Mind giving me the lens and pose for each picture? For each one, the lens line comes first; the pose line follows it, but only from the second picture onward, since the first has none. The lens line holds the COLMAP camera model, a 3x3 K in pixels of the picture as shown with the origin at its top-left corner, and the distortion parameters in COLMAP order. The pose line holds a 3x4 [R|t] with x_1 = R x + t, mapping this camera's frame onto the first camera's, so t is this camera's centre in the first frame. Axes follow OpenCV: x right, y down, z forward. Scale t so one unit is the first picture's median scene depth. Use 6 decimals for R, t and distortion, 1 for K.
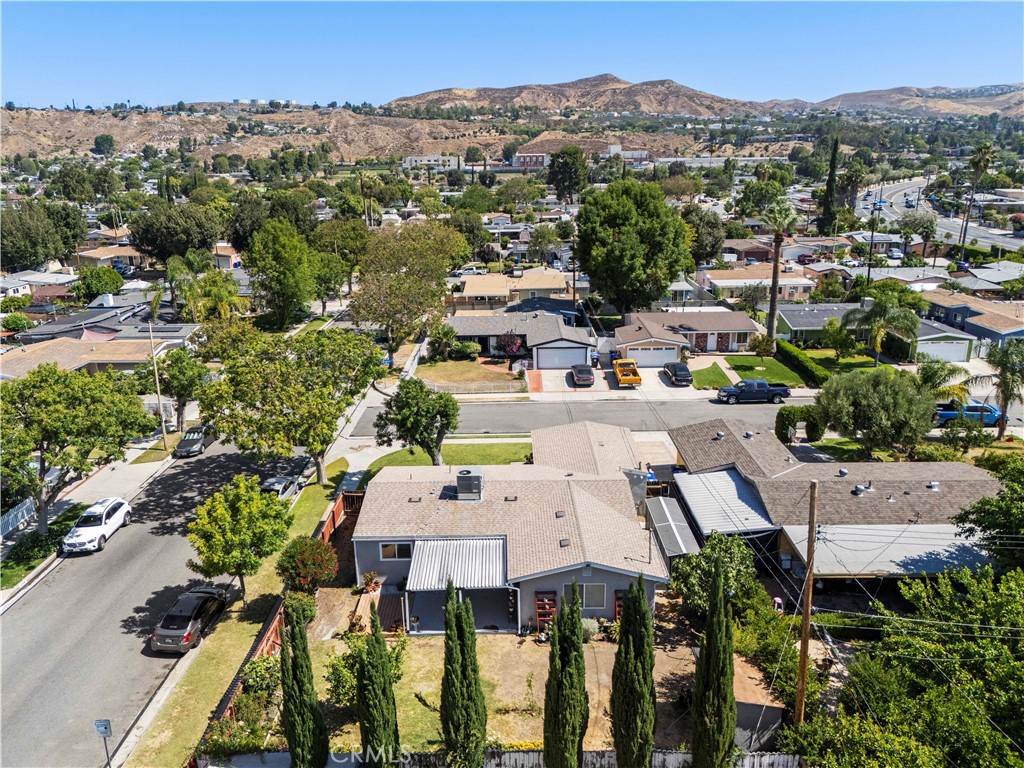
lens RADIAL K [[757.4, 0, 511.7], [0, 757.4, 386.5], [0, 0, 1]] dist [0.060316, -0.047464]
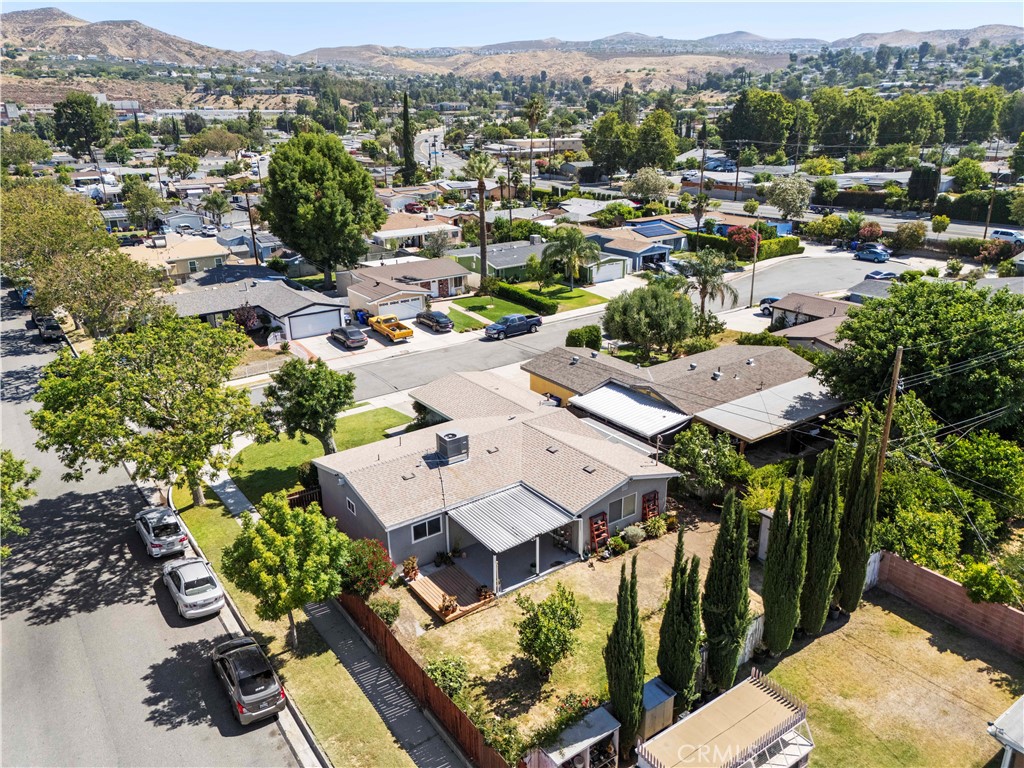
lens RADIAL K [[757.4, 0, 514.2], [0, 757.4, 392.9], [0, 0, 1]] dist [0.060316, -0.047464]
pose [[0.811132, -0.204159, 0.548073, -0.217155], [0.169705, 0.978937, 0.113498, -0.015662], [-0.559701, 0.000949, 0.828694, 0.060048]]
